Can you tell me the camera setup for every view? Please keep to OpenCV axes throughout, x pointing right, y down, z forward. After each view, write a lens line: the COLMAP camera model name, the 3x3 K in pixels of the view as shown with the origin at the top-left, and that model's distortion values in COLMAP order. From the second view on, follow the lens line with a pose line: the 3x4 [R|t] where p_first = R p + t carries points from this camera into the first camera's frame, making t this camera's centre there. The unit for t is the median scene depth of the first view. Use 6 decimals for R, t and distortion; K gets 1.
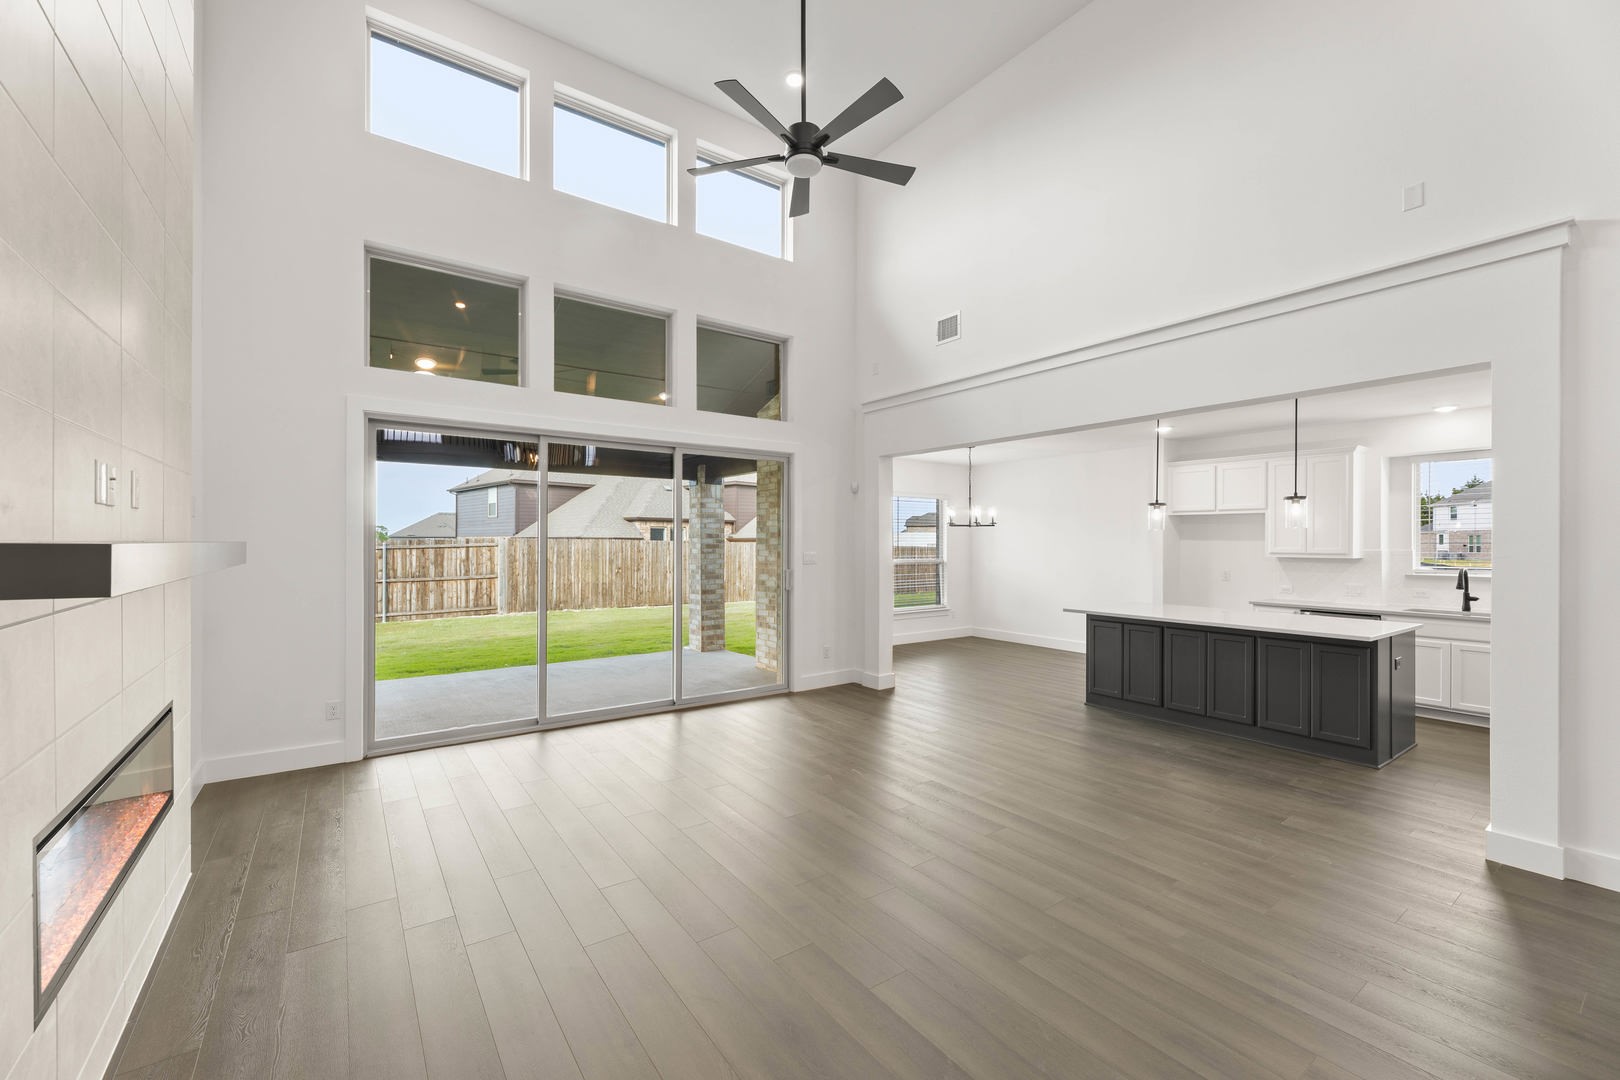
lens RADIAL K [[658.4, 0, 810.0], [0, 658.4, 540.0], [0, 0, 1]] dist [0.000734, 0.000025]
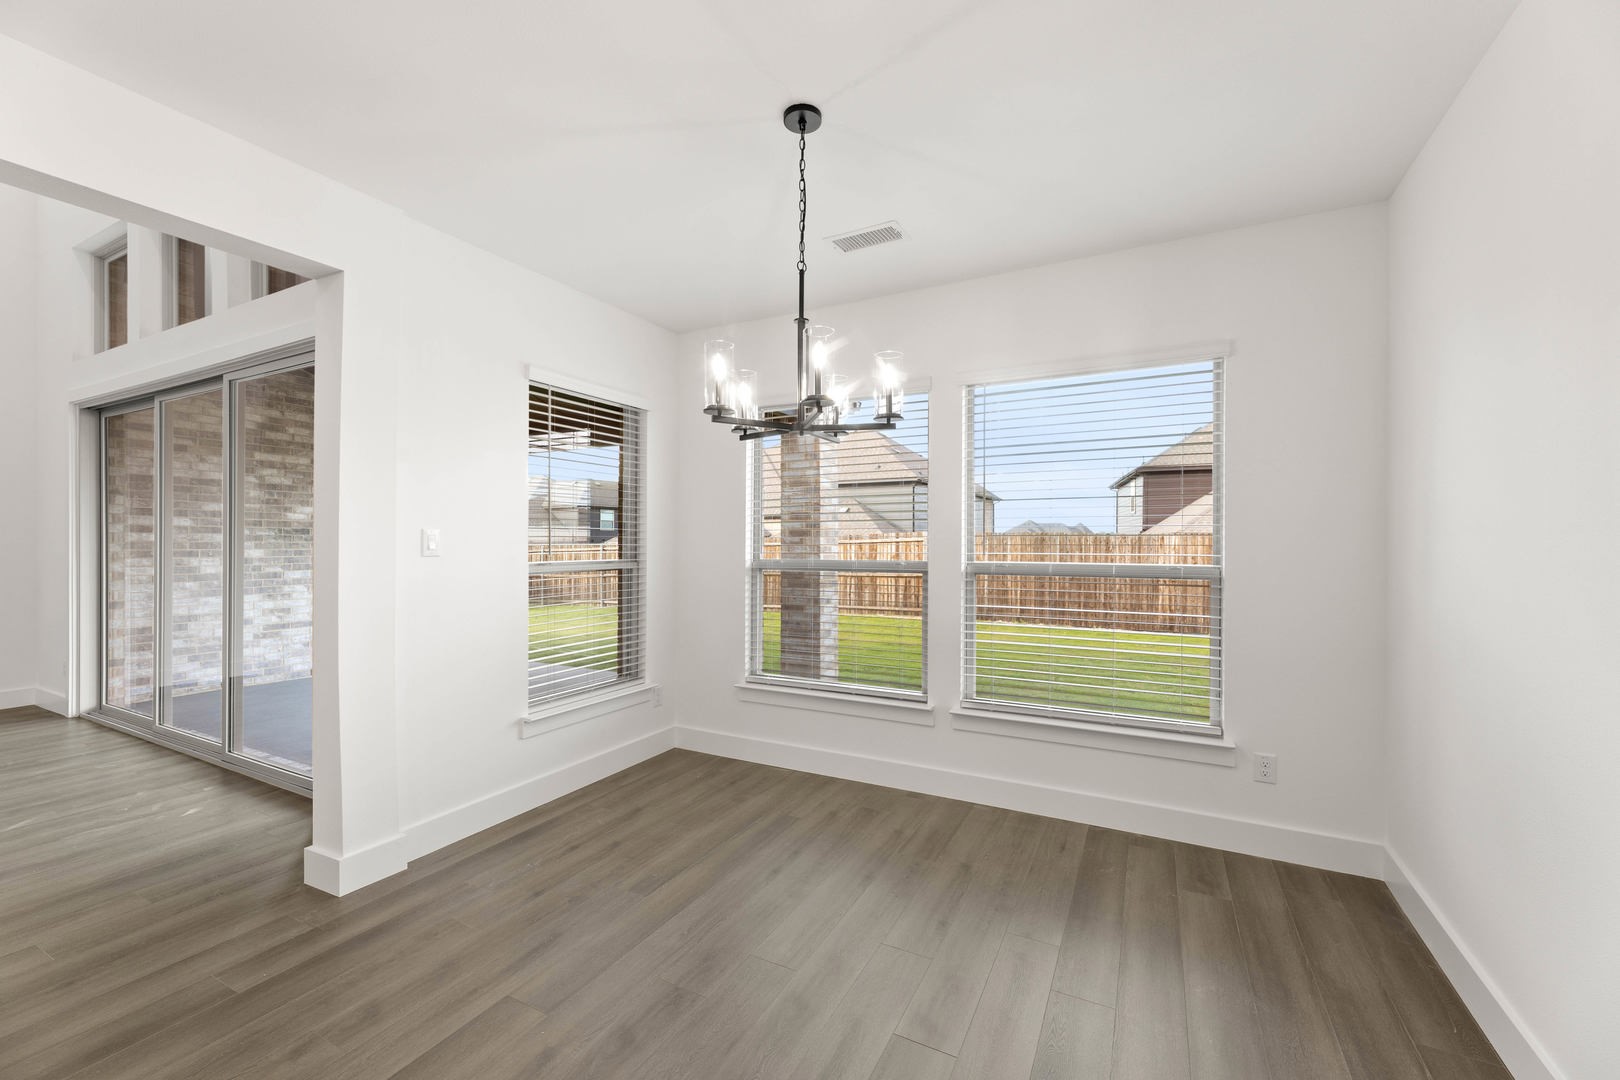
lens RADIAL K [[658.4, 0, 810.0], [0, 658.4, 540.0], [0, 0, 1]] dist [0.000734, 0.000025]
pose [[0.446502, 0.000737, -0.894782, 0.267703], [-0.006321, 0.999977, -0.002331, 0.011299], [0.894760, 0.006697, 0.446496, 0.492882]]
